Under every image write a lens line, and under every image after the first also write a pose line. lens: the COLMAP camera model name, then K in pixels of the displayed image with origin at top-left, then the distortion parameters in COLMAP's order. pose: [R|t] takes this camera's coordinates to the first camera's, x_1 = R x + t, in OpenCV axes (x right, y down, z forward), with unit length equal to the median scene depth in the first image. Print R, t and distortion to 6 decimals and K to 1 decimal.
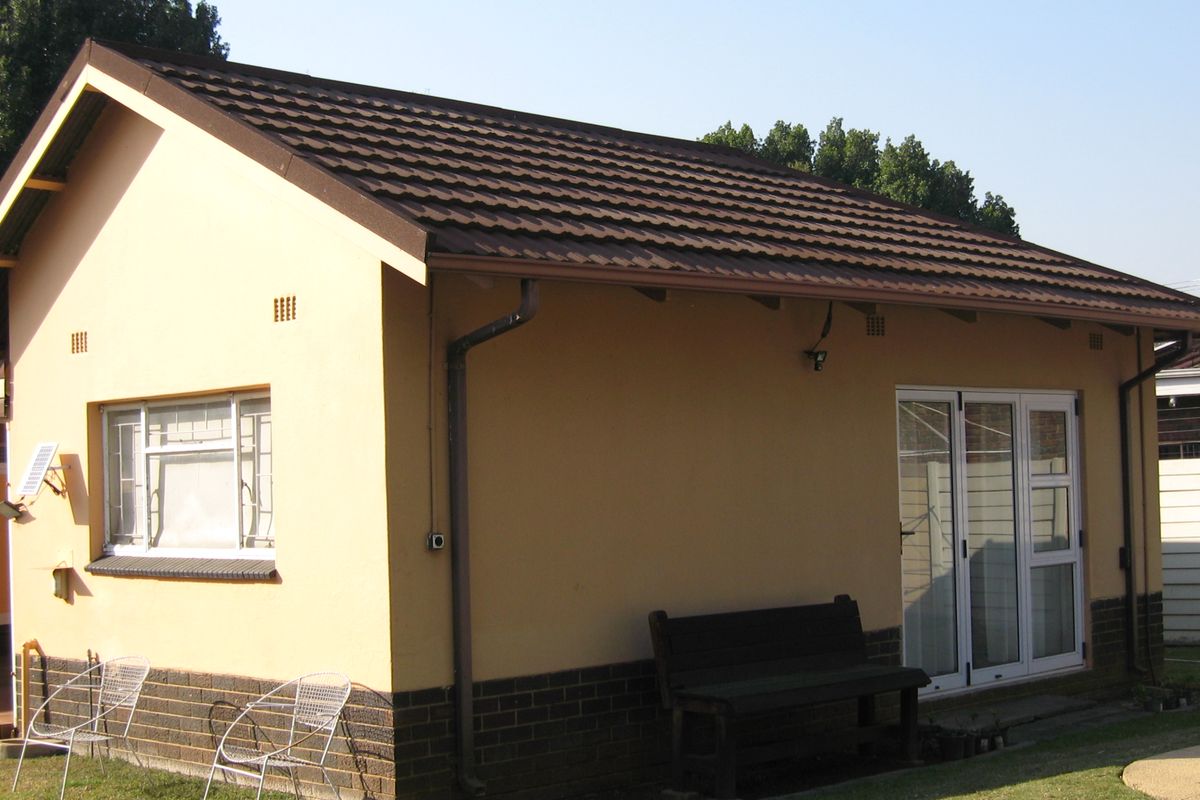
lens RADIAL K [[1742.9, 0, 600.5], [0, 1742.9, 401.0], [0, 0, 1]] dist [-0.126232, 0.000000]
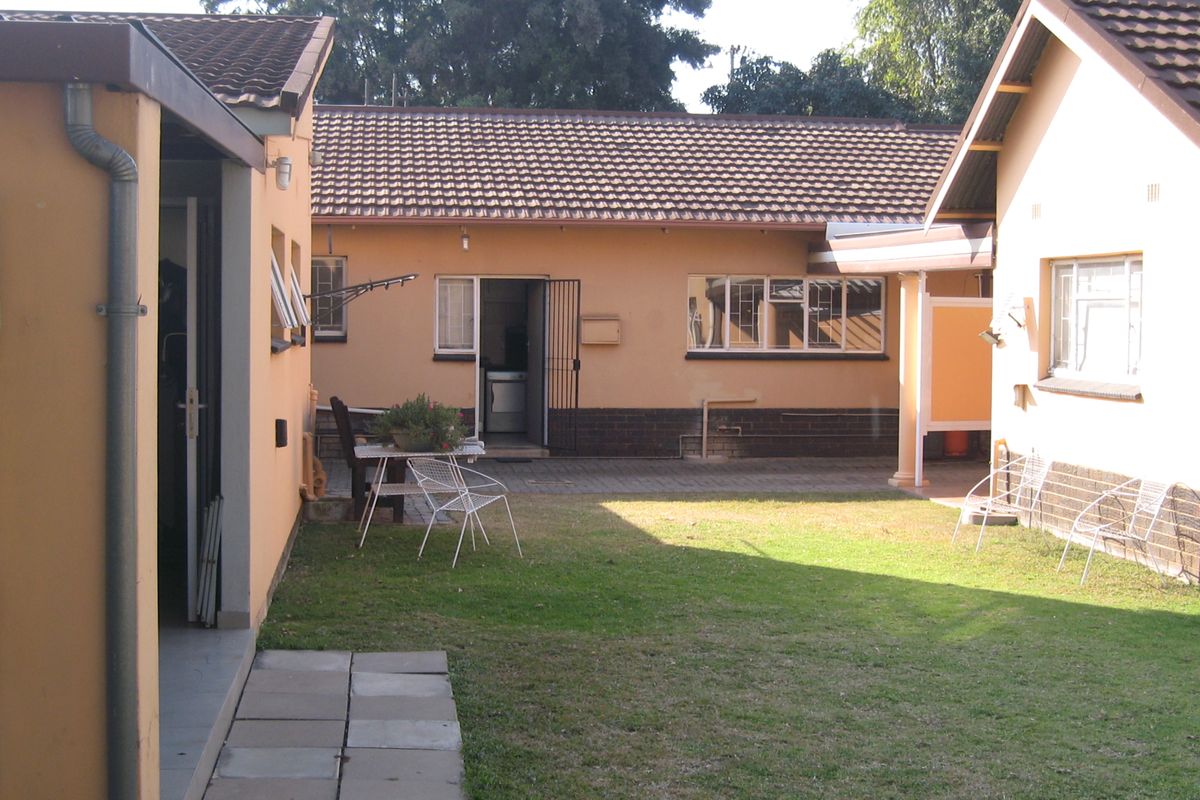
lens RADIAL K [[1742.9, 0, 599.6], [0, 1742.9, 399.5], [0, 0, 1]] dist [-0.126232, 0.000000]
pose [[0.780203, 0.071420, -0.621436, 0.261457], [-0.010268, 0.994789, 0.101437, -0.021604], [0.625442, -0.072761, 0.776870, -0.228181]]
